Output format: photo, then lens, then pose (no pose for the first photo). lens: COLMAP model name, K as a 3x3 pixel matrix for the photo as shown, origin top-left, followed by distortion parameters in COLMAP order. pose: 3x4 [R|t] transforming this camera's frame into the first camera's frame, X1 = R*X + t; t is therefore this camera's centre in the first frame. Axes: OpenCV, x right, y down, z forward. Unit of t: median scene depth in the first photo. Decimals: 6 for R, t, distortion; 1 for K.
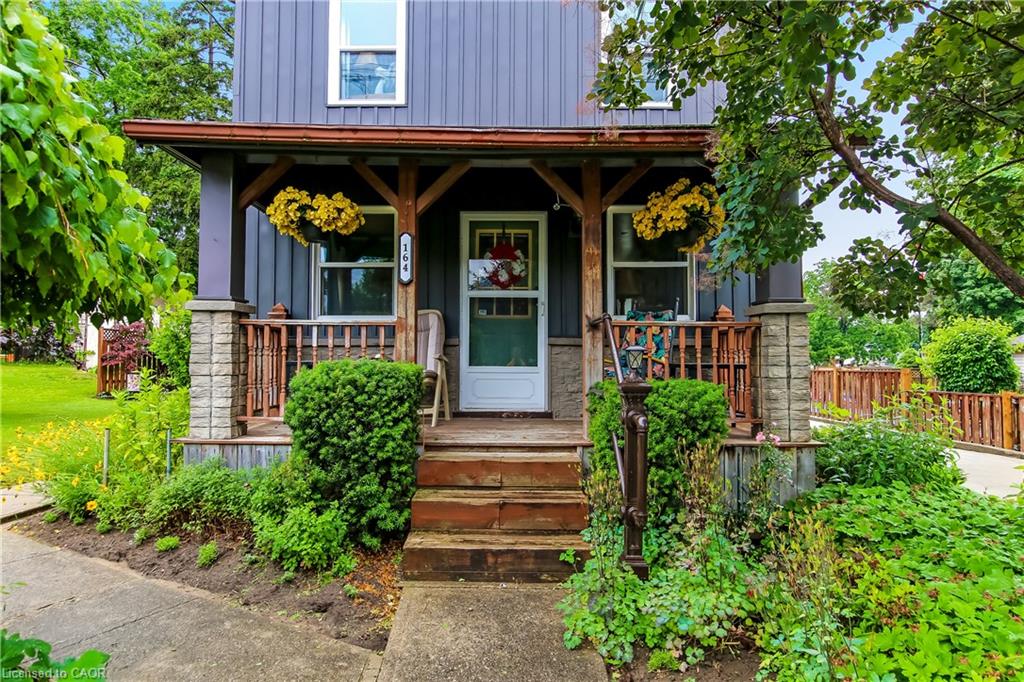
lens RADIAL K [[583.2, 0, 512.0], [0, 583.2, 341.0], [0, 0, 1]] dist [0.002352, 0.000841]
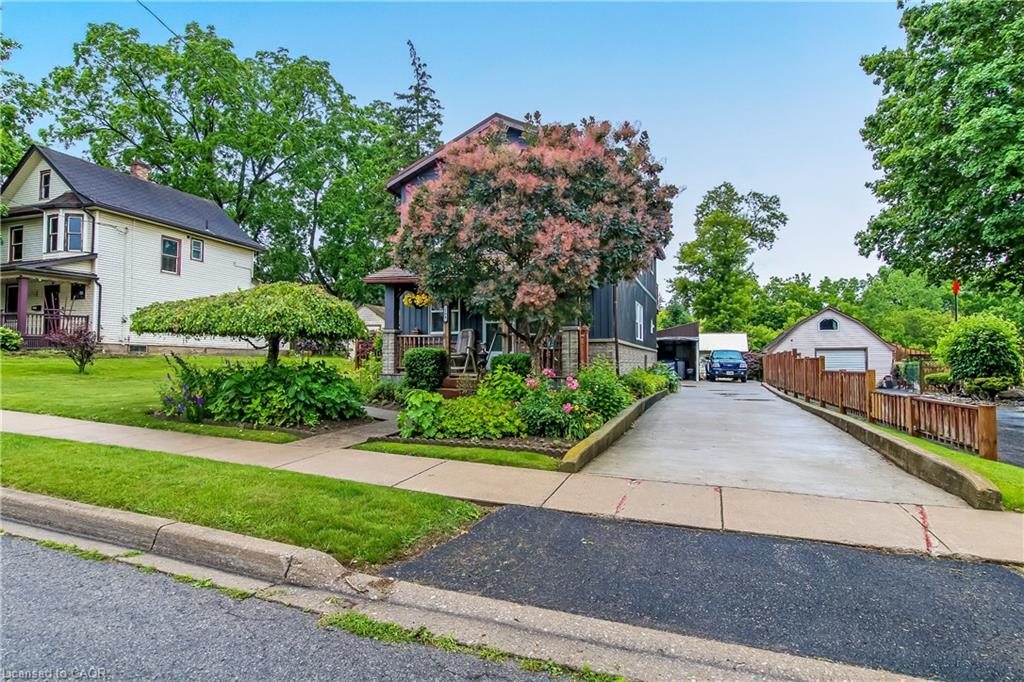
lens RADIAL K [[484.1, 0, 512.0], [0, 484.1, 341.0], [0, 0, 1]] dist [-0.000205, 0.000018]
pose [[0.954674, -0.011448, -0.297432, 0.656806], [0.012034, 0.999928, 0.000139, -0.000134], [0.297409, -0.003712, 0.954743, -0.944153]]
